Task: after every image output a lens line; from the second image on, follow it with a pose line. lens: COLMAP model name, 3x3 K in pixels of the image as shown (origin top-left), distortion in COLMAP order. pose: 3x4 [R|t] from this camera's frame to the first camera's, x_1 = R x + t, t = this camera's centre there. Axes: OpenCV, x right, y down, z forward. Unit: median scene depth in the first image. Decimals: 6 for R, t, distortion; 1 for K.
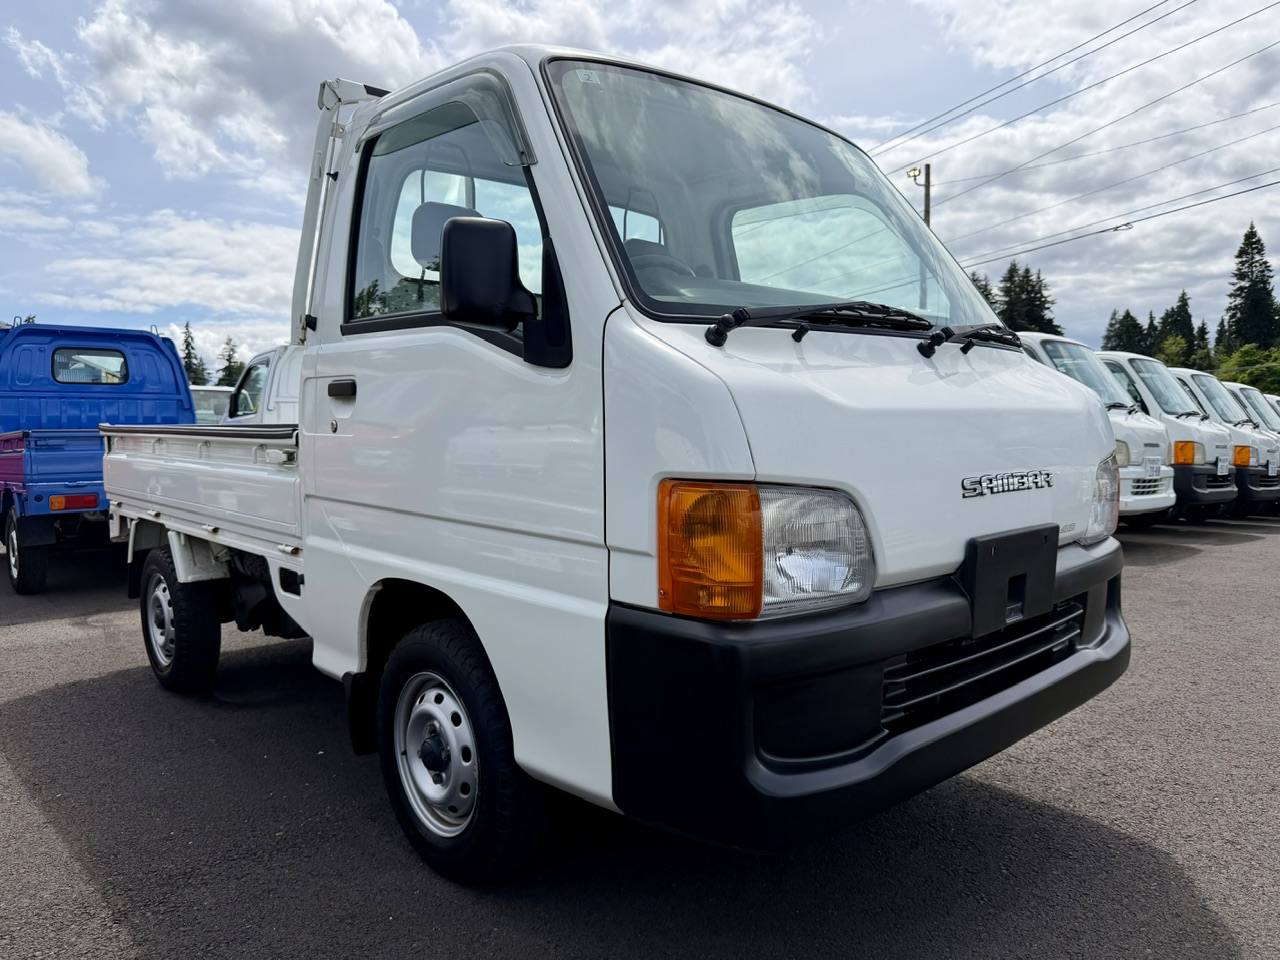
lens RADIAL K [[907.6, 0, 642.7], [0, 907.6, 494.0], [0, 0, 1]] dist [0.001667, -0.010919]
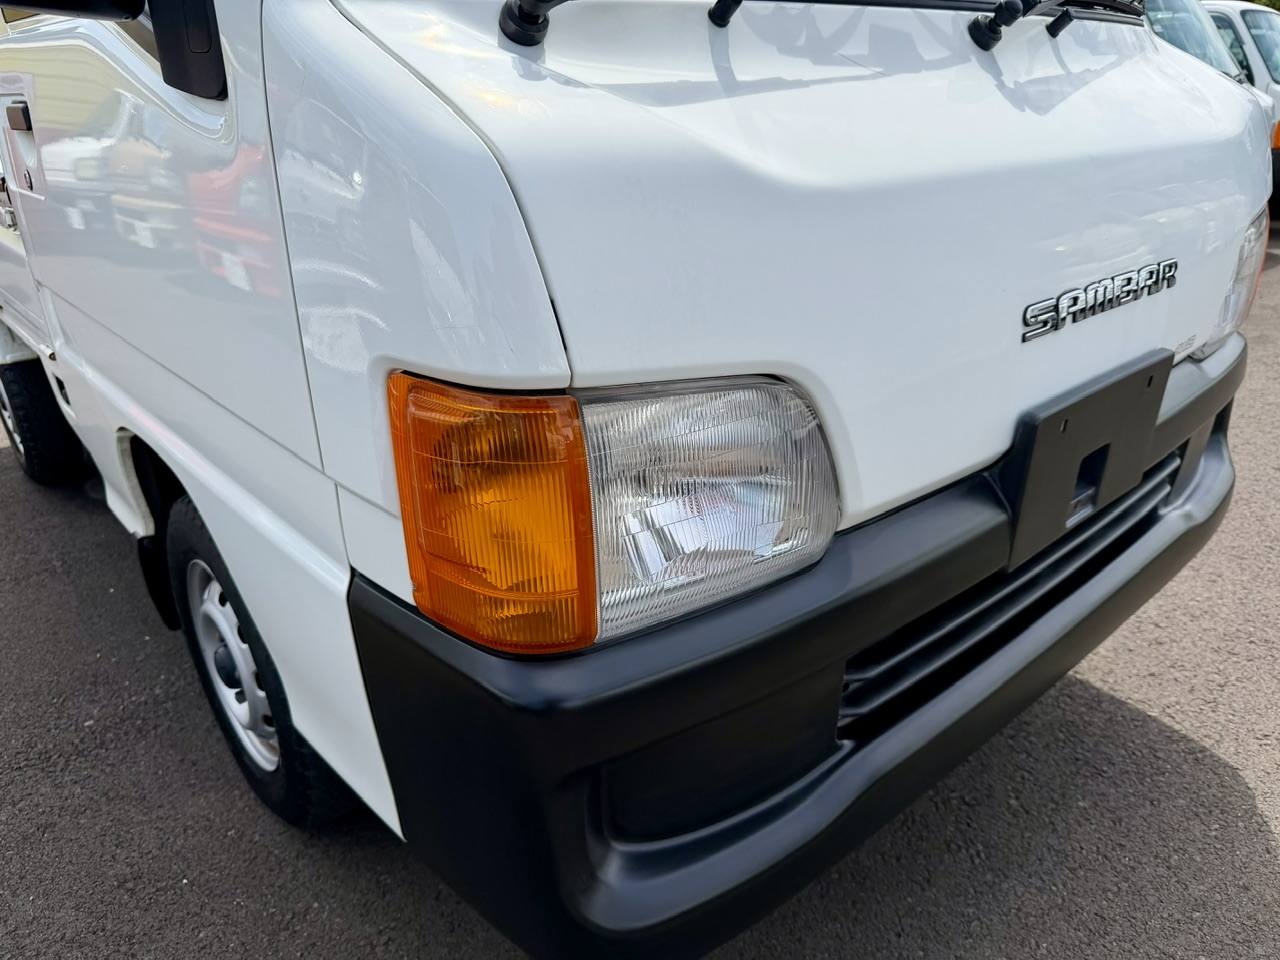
lens RADIAL K [[907.6, 0, 642.7], [0, 907.6, 494.0], [0, 0, 1]] dist [0.001667, -0.010919]
pose [[0.999514, -0.003414, -0.030981, 0.125489], [0.013525, 0.943031, 0.332430, -0.081684], [0.028081, -0.332687, 0.942619, 0.395053]]
